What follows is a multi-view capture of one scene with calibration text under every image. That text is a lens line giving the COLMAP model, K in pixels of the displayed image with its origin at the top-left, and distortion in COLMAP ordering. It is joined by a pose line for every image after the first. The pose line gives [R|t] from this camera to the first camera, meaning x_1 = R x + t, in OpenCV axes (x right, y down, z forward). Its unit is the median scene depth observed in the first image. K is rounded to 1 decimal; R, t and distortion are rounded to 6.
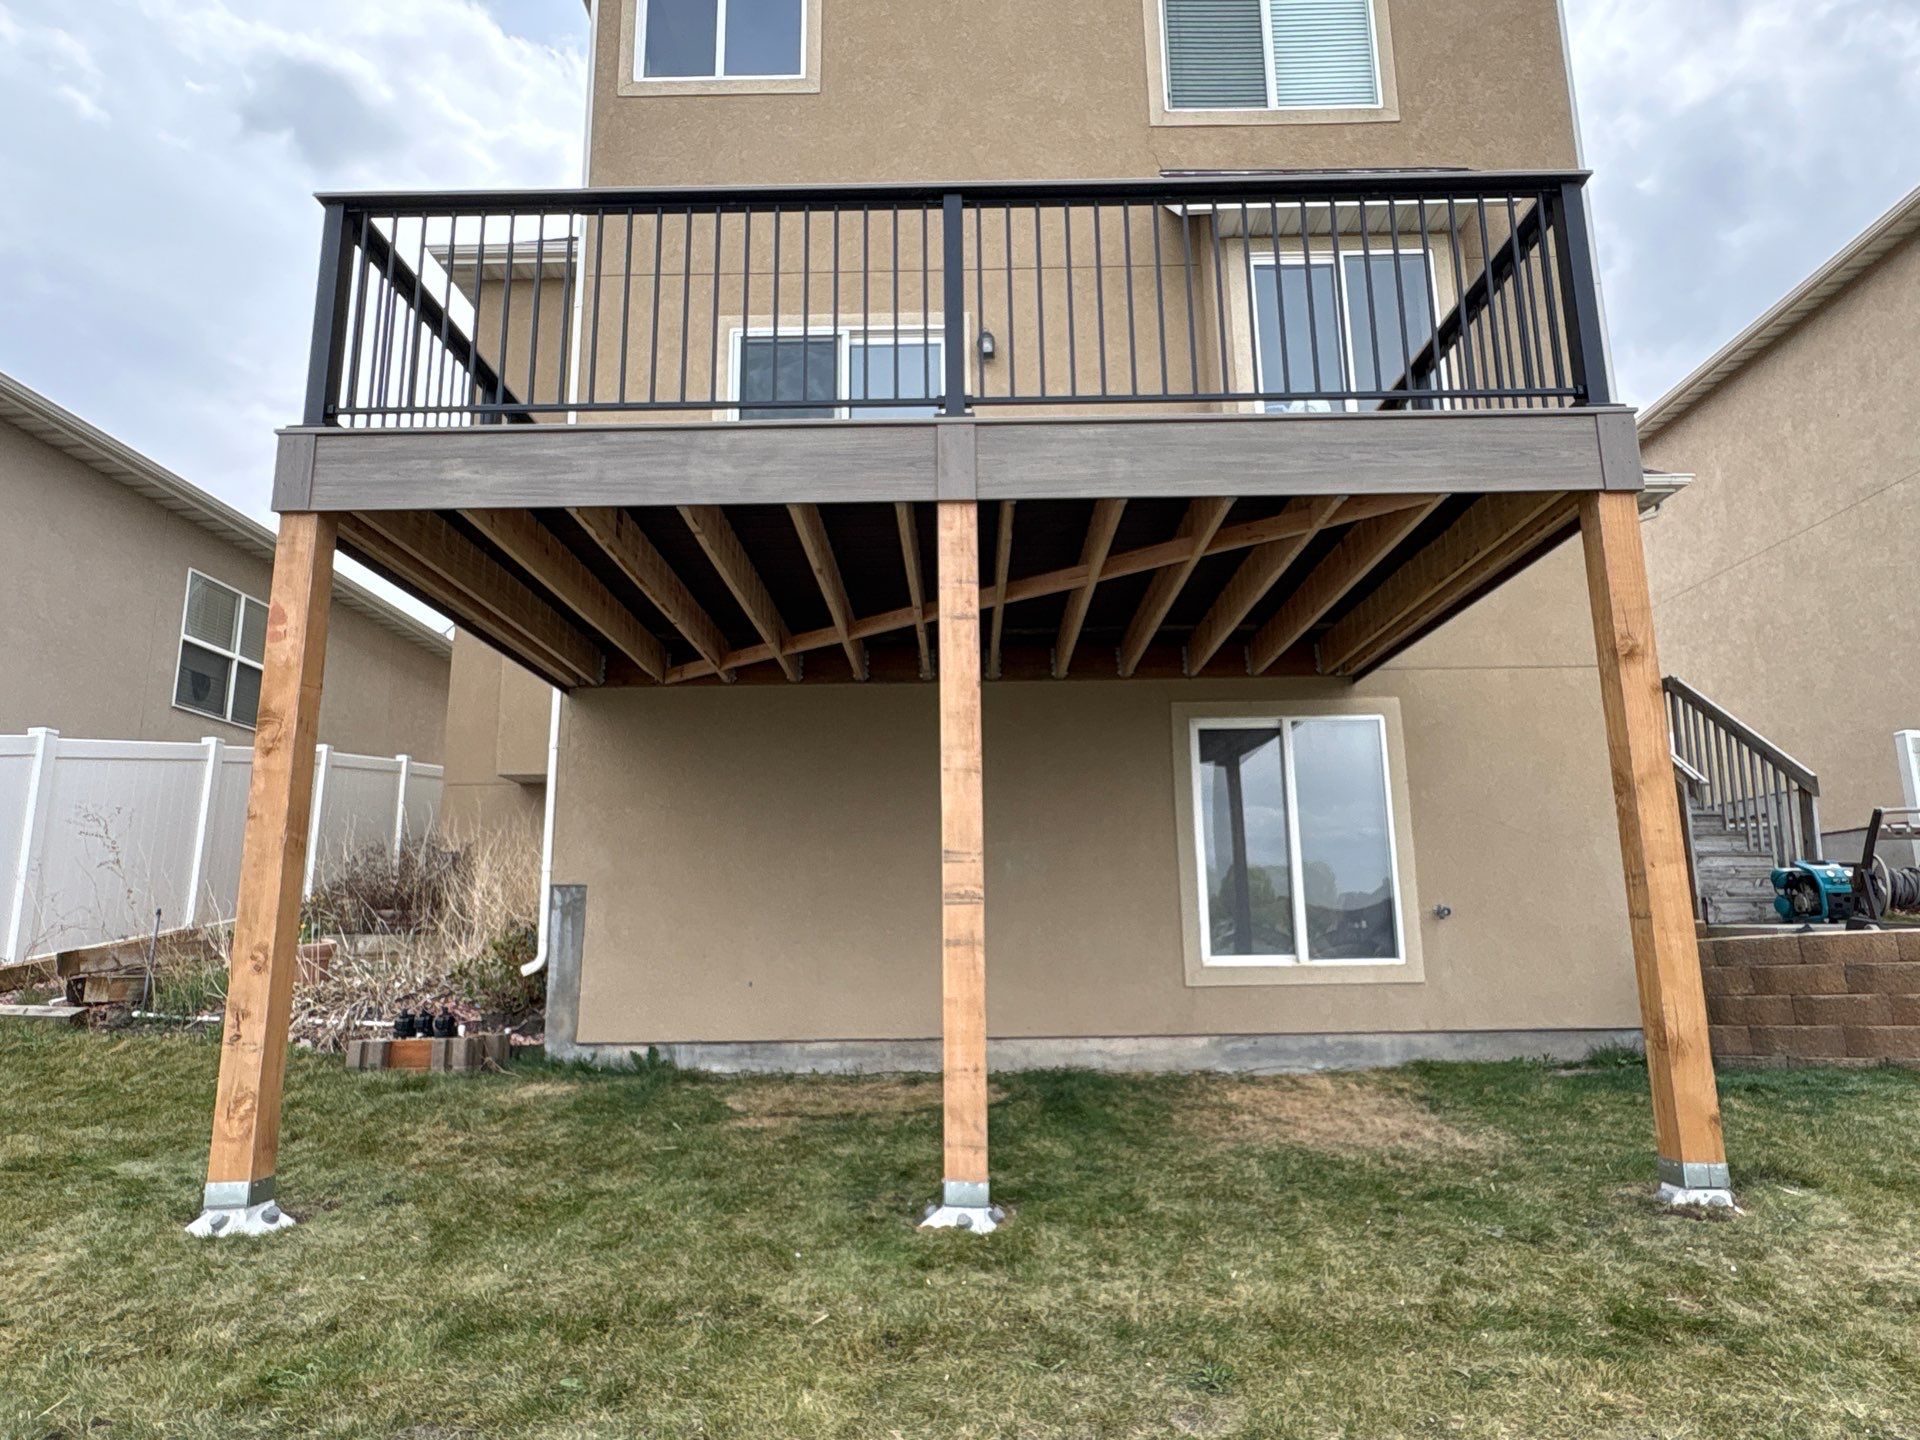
lens RADIAL K [[1152.5, 0, 960.0], [0, 1152.5, 720.0], [0, 0, 1]] dist [0.003305, 0.001070]
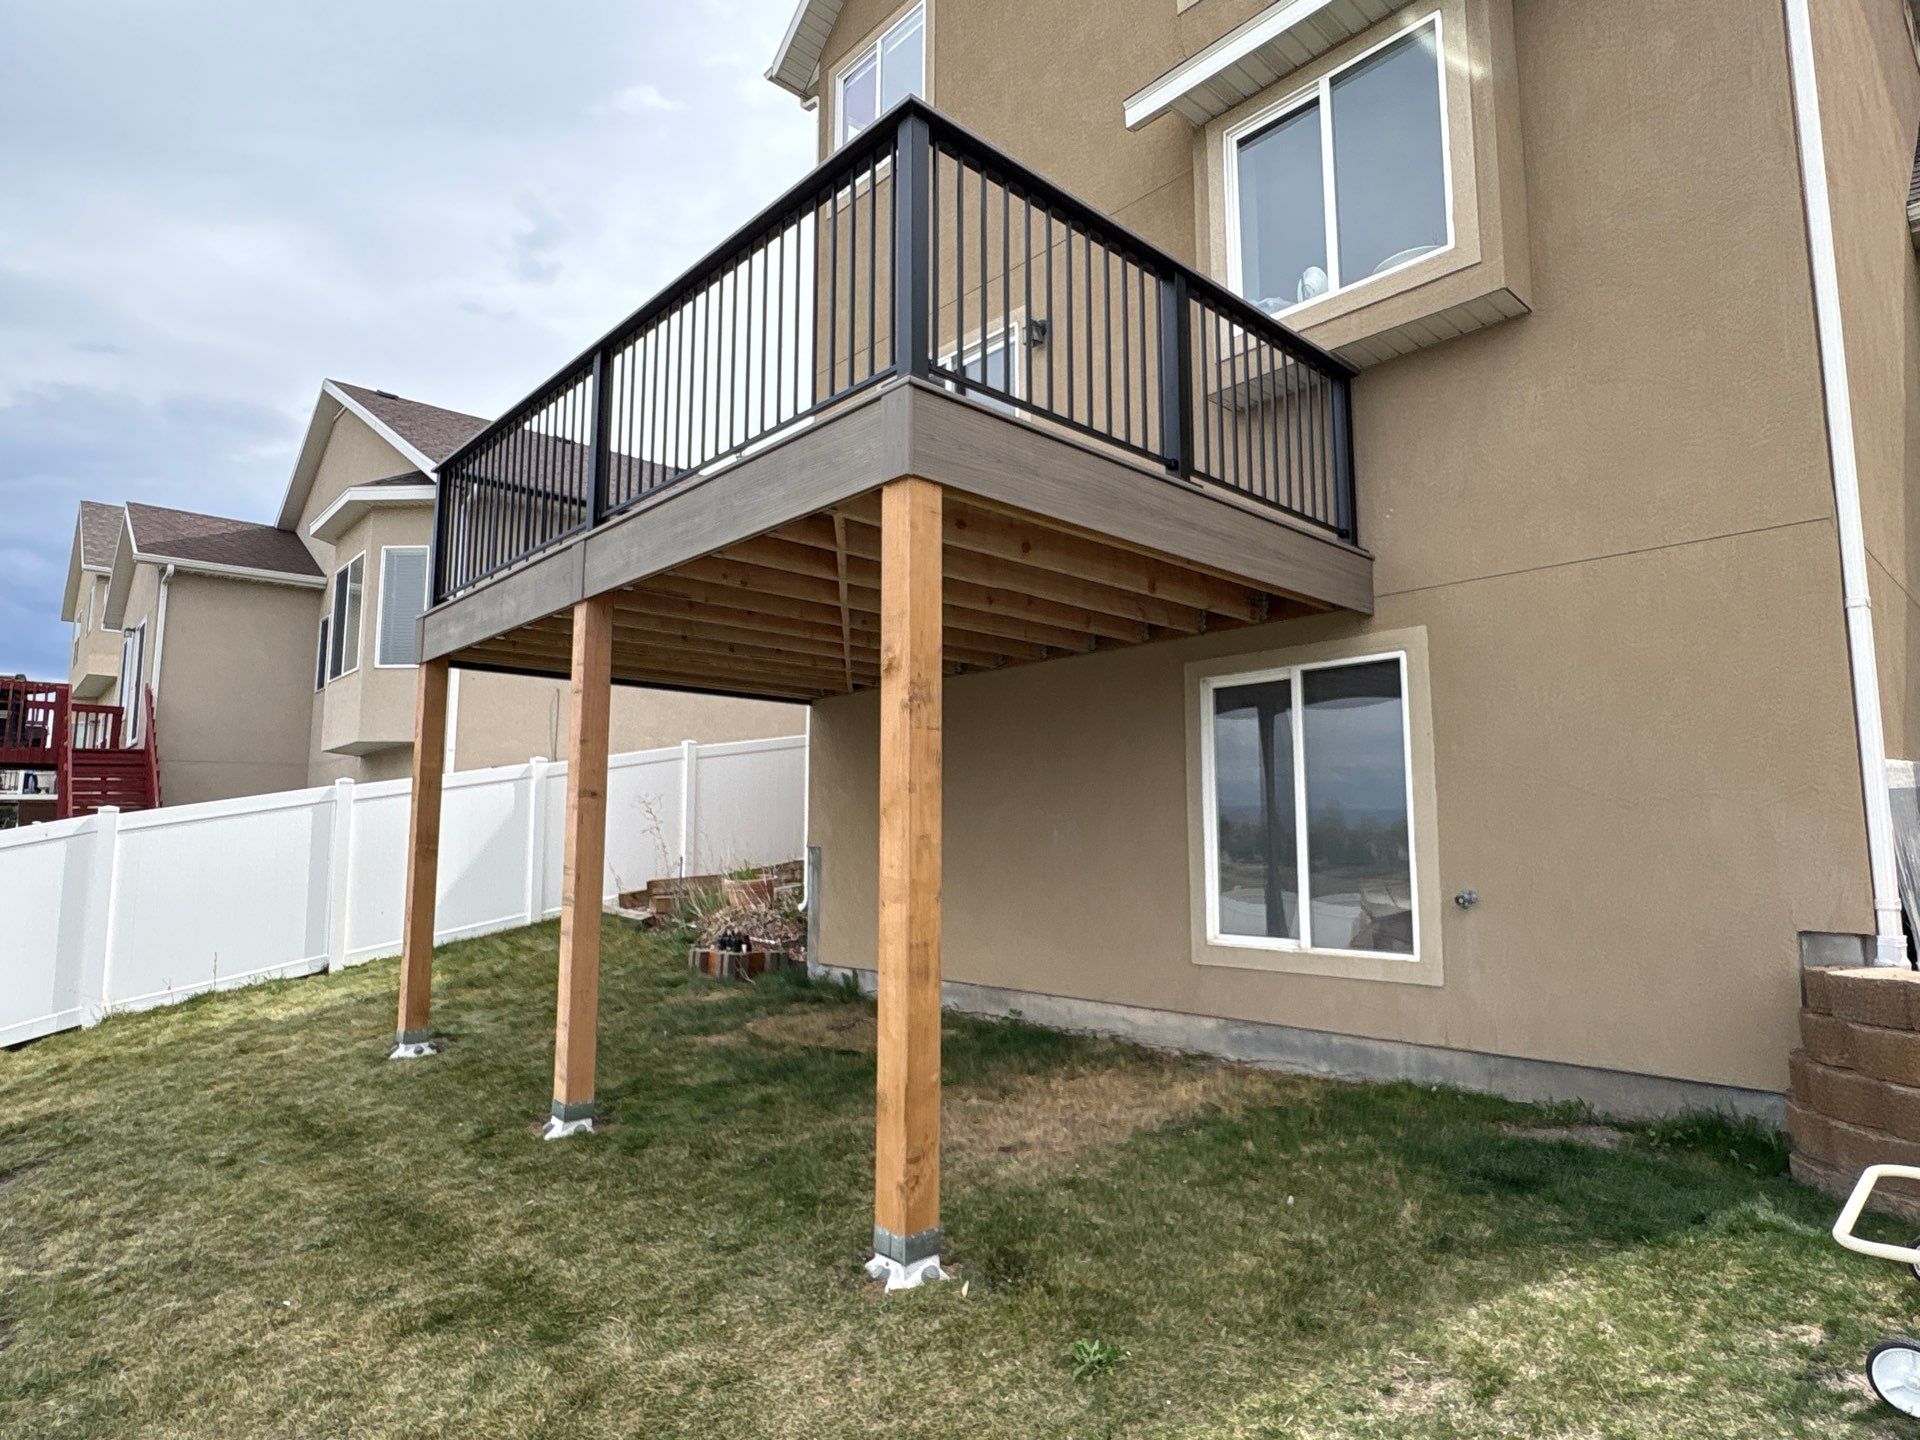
lens RADIAL K [[1080.9, 0, 960.0], [0, 1080.9, 720.0], [0, 0, 1]] dist [0.003022, 0.000012]
pose [[0.680872, -0.070729, -0.728979, 0.735176], [0.132043, 0.990871, 0.027190, -0.018952], [0.720401, -0.114769, 0.683996, 0.272226]]
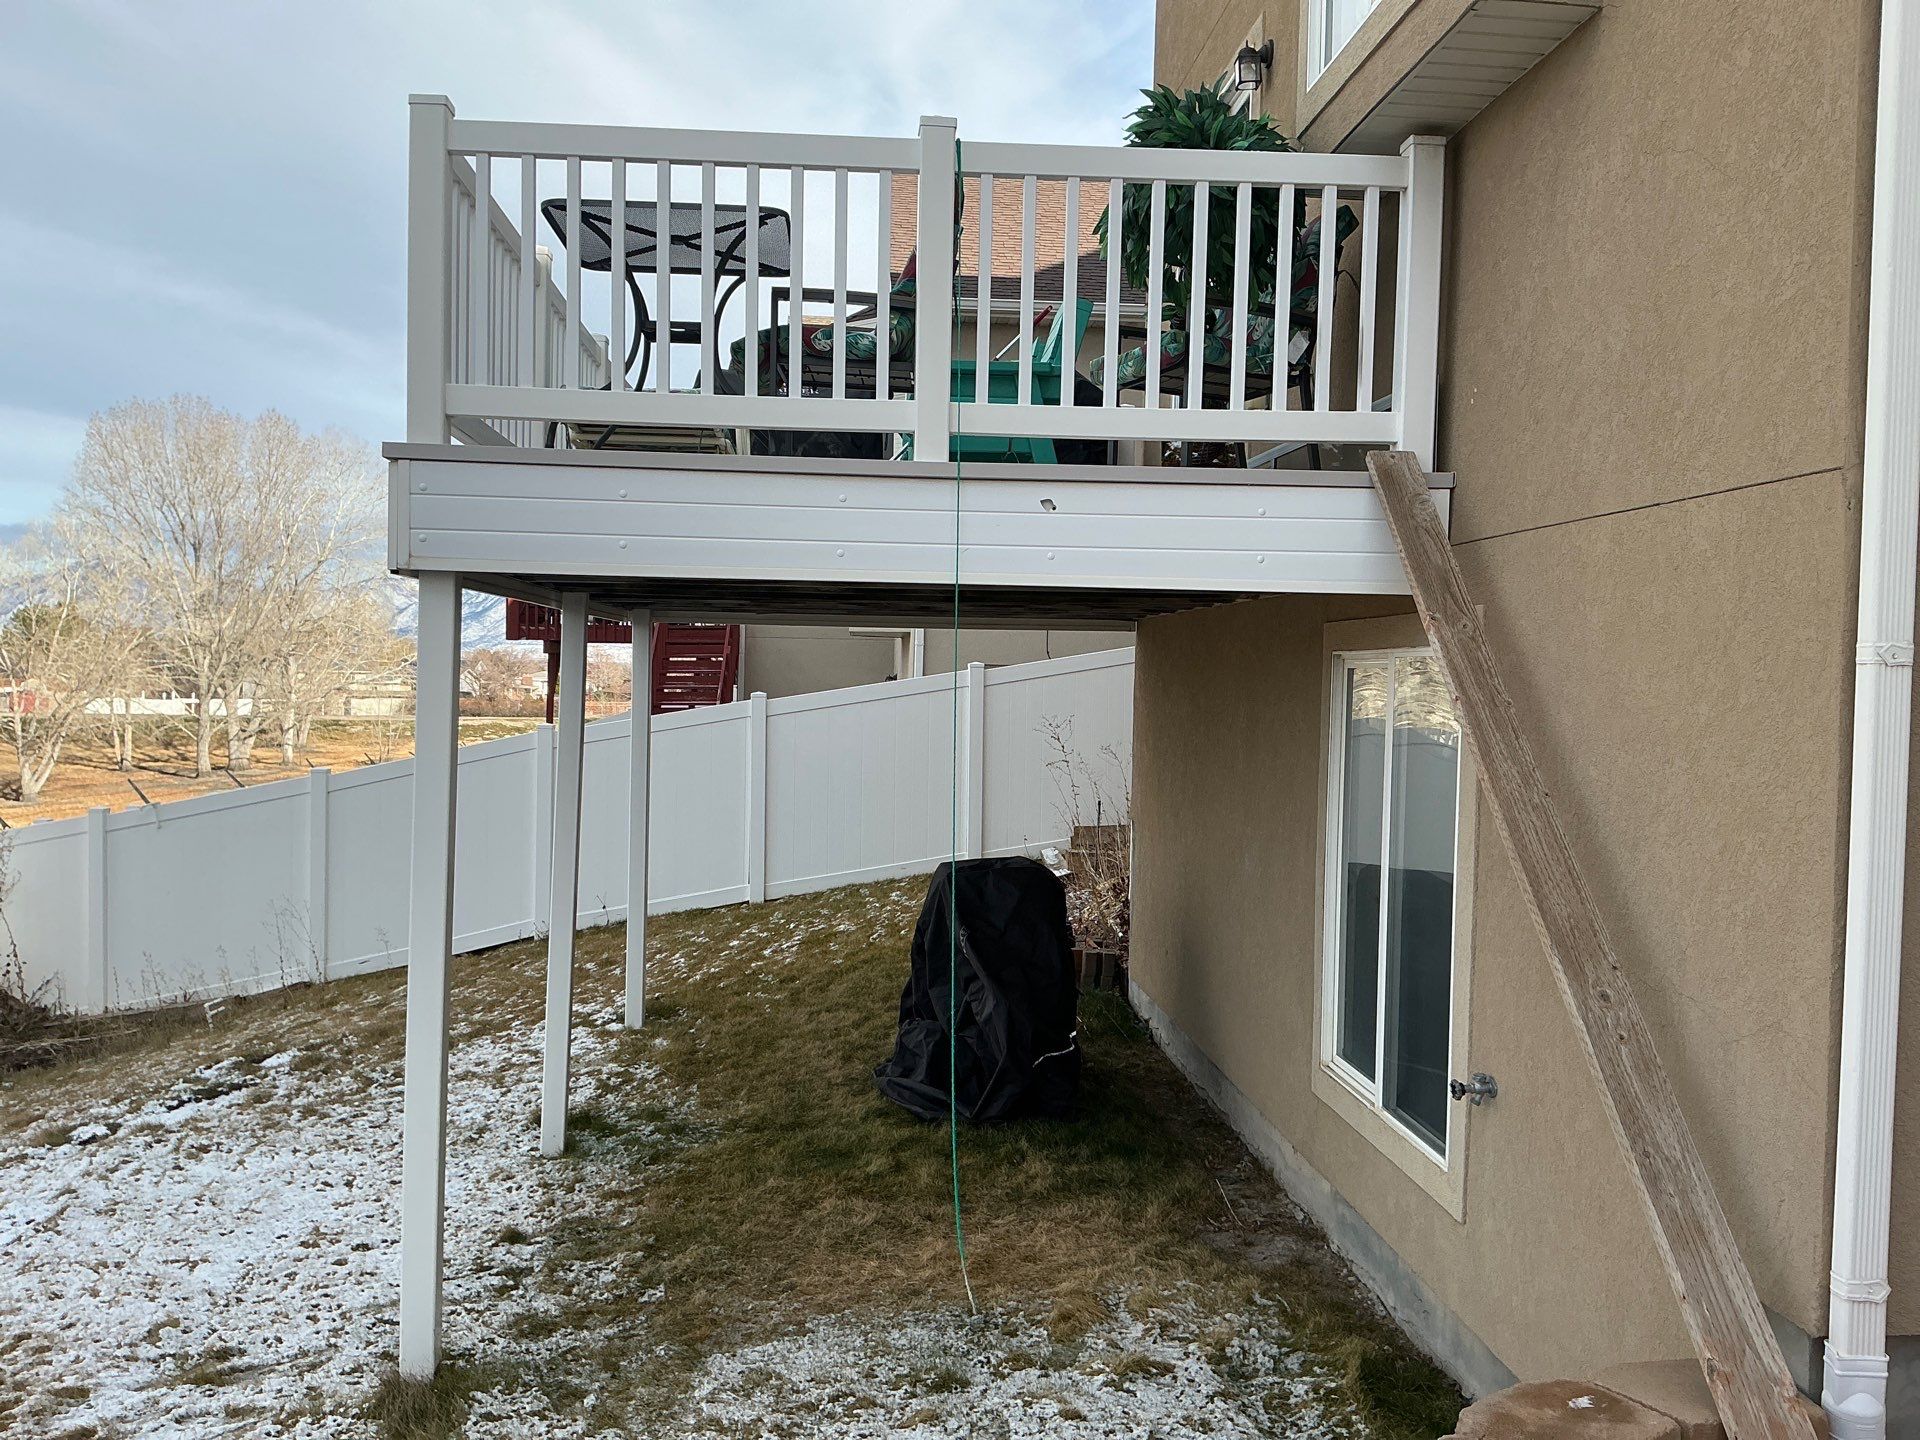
lens RADIAL K [[1614.9, 0, 960.0], [0, 1614.9, 720.0], [0, 0, 1]] dist [-0.008114, -0.011379]
pose [[0.080967, 0.047755, -0.995572, 1.038906], [0.170933, 0.983388, 0.061072, -0.050686], [0.981950, -0.175121, 0.071459, 0.789786]]
